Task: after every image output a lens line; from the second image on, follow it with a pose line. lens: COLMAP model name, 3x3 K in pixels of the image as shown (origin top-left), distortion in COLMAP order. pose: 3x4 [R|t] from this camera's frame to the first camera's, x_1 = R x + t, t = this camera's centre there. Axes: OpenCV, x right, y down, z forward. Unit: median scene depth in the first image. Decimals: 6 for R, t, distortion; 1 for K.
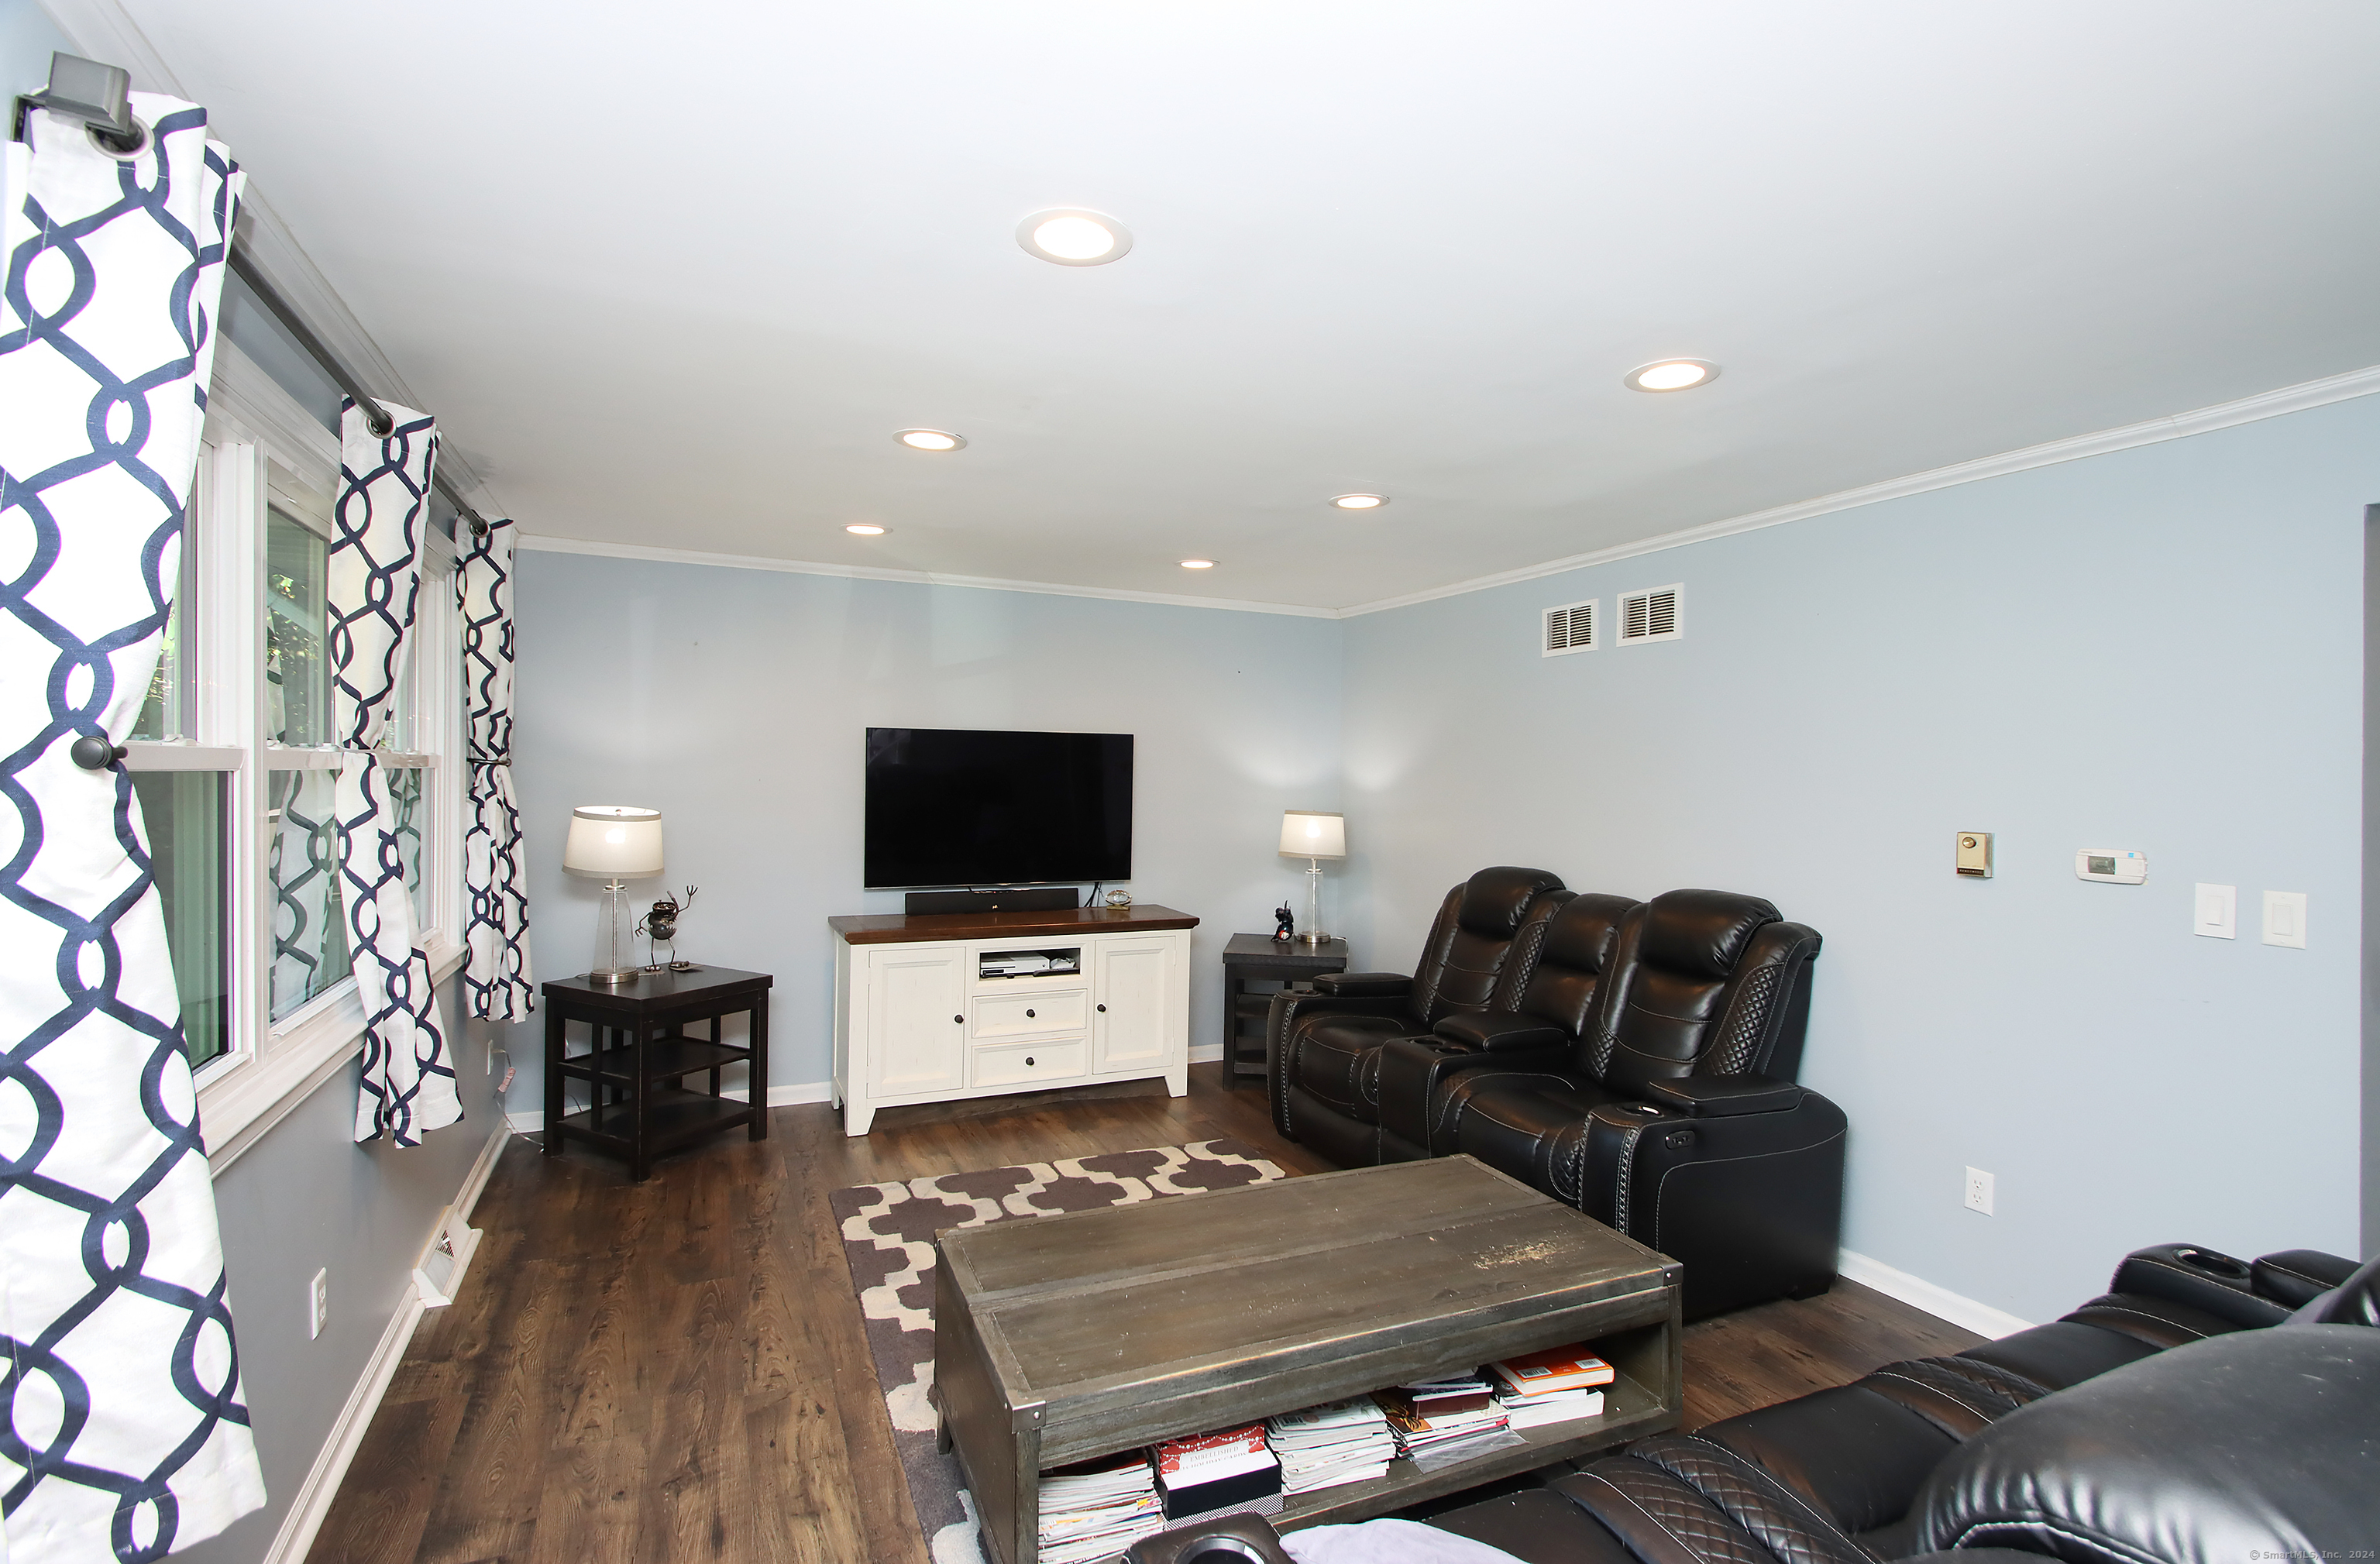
lens RADIAL K [[1053.0, 0, 1198.1], [0, 1053.0, 742.7], [0, 0, 1]] dist [-0.010190, -0.000063]
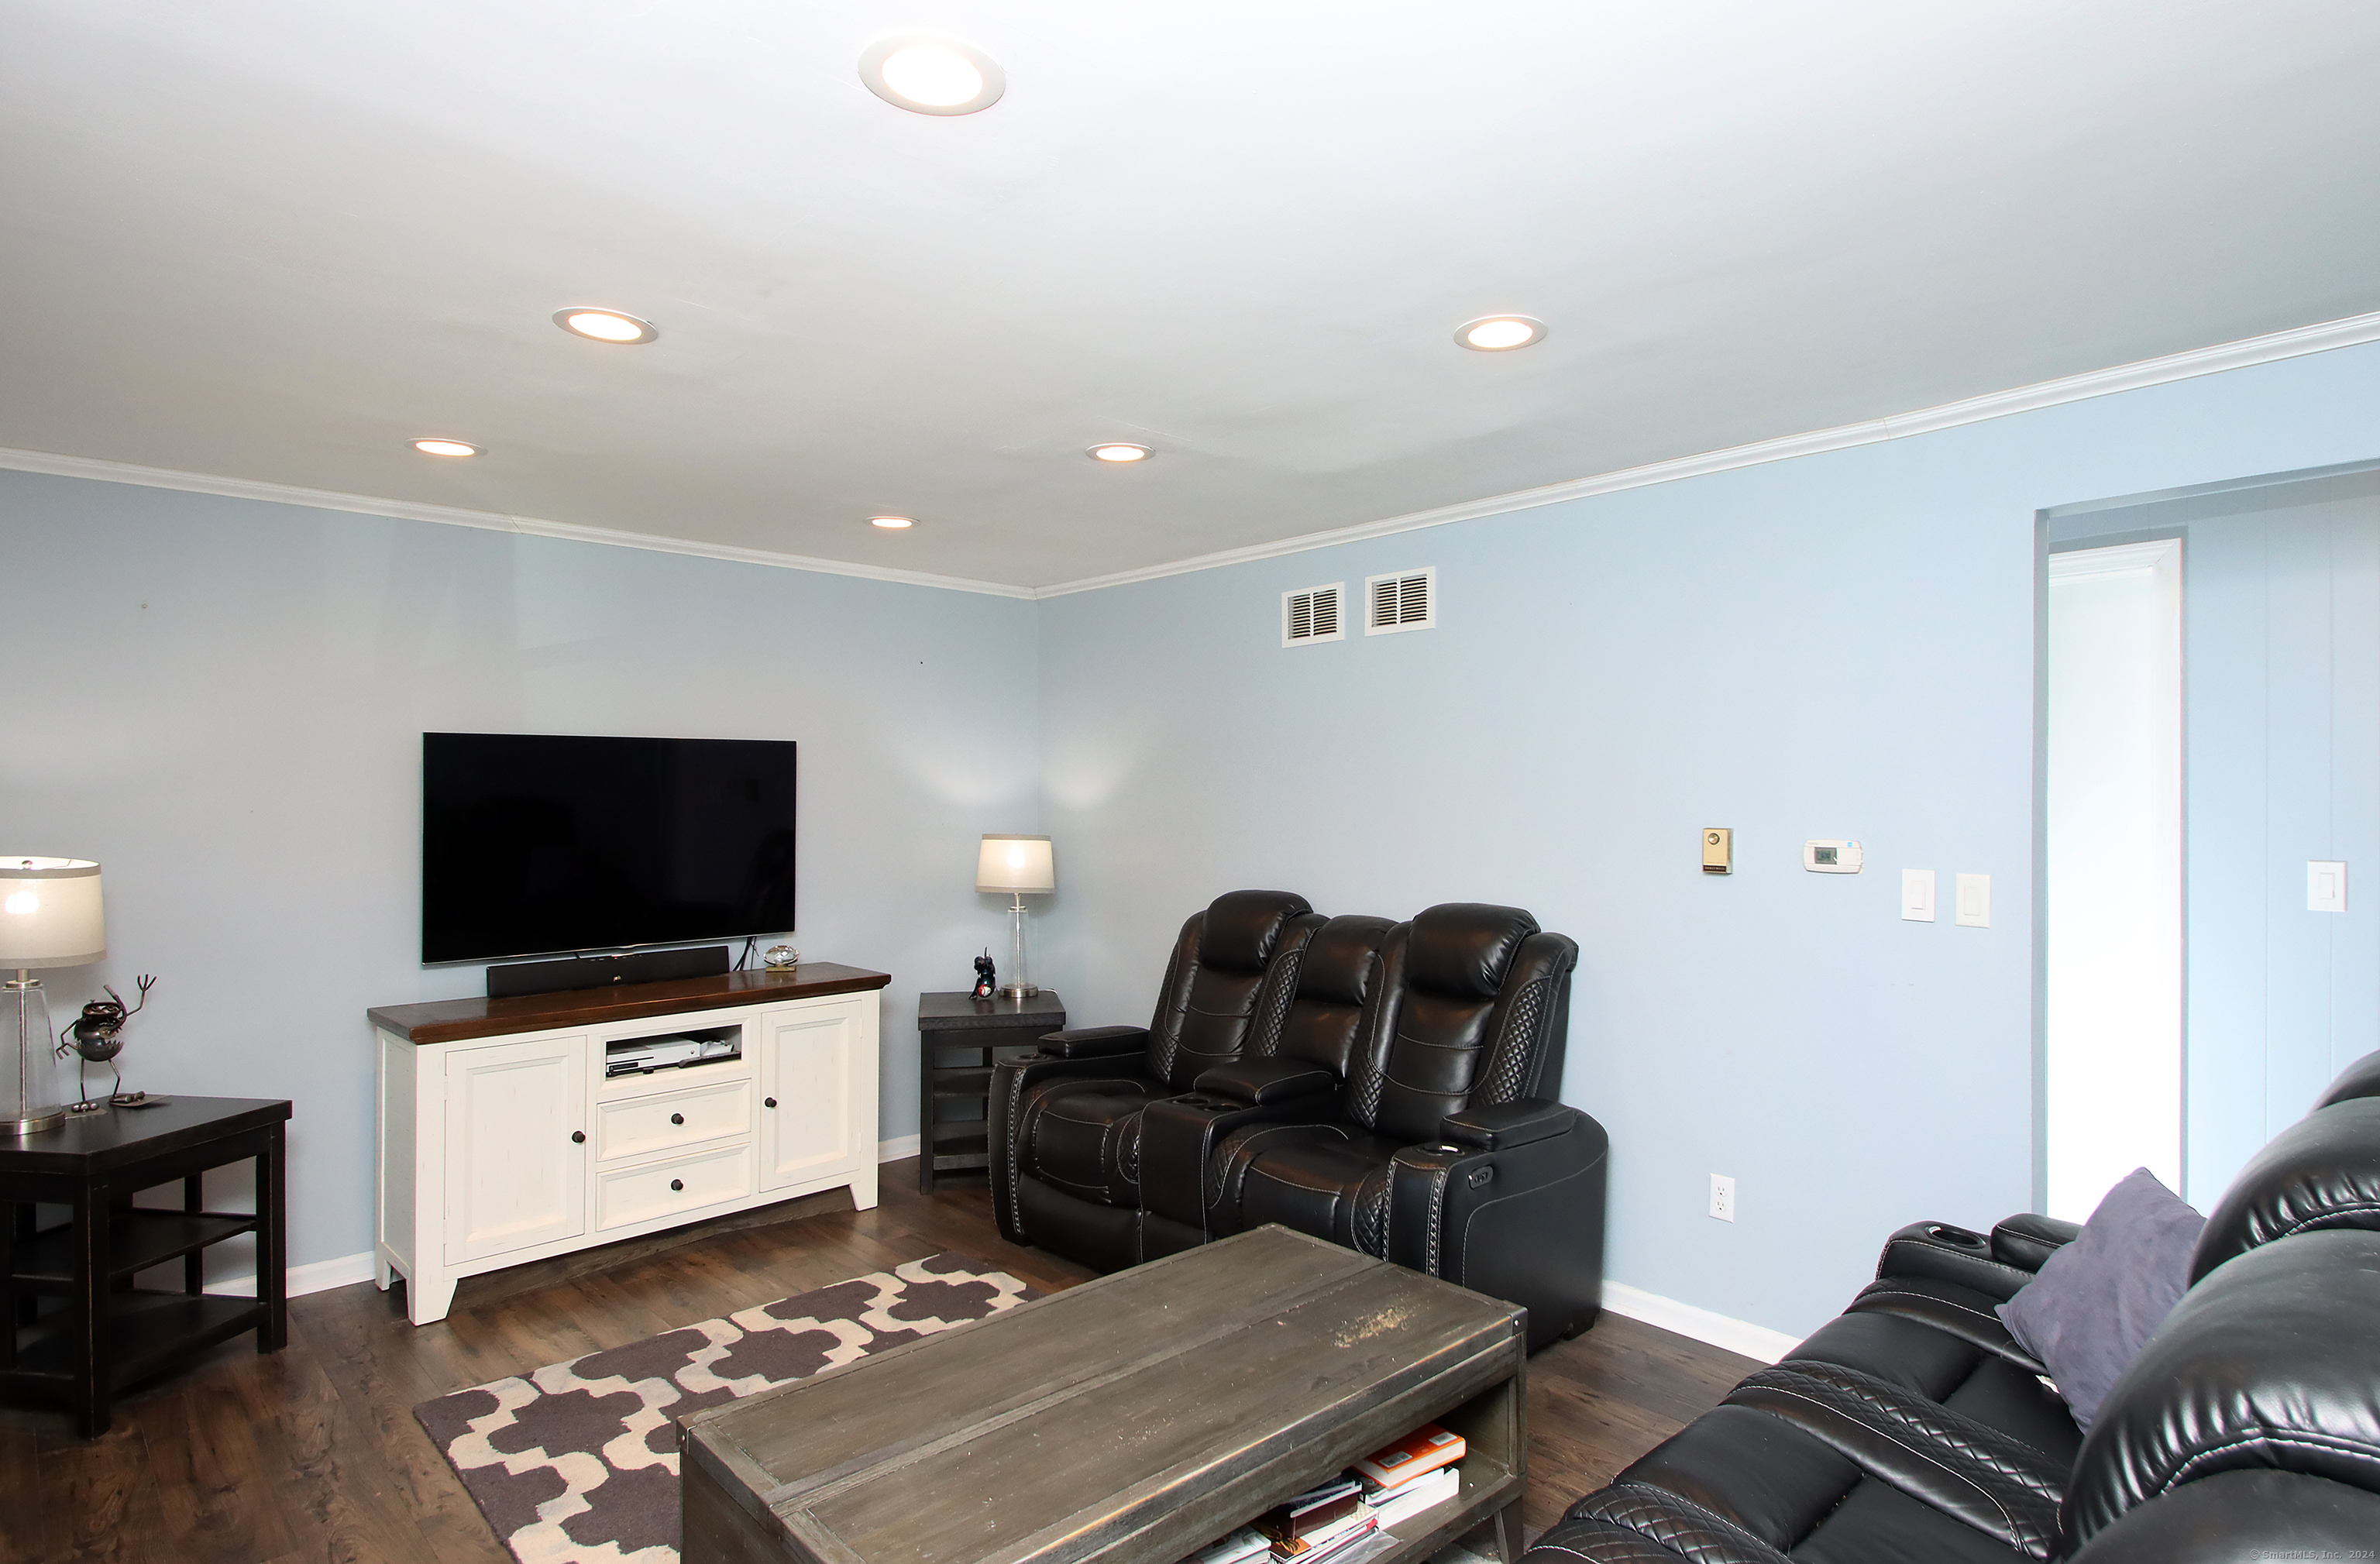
lens RADIAL K [[1288.5, 0, 1195.5], [0, 1288.5, 733.7], [0, 0, 1]] dist [-0.000873, 0.000022]
pose [[0.942146, -0.009478, 0.335069, -0.127837], [0.016991, 0.999666, -0.019497, 0.012541], [-0.334772, 0.024062, 0.941992, 0.025391]]
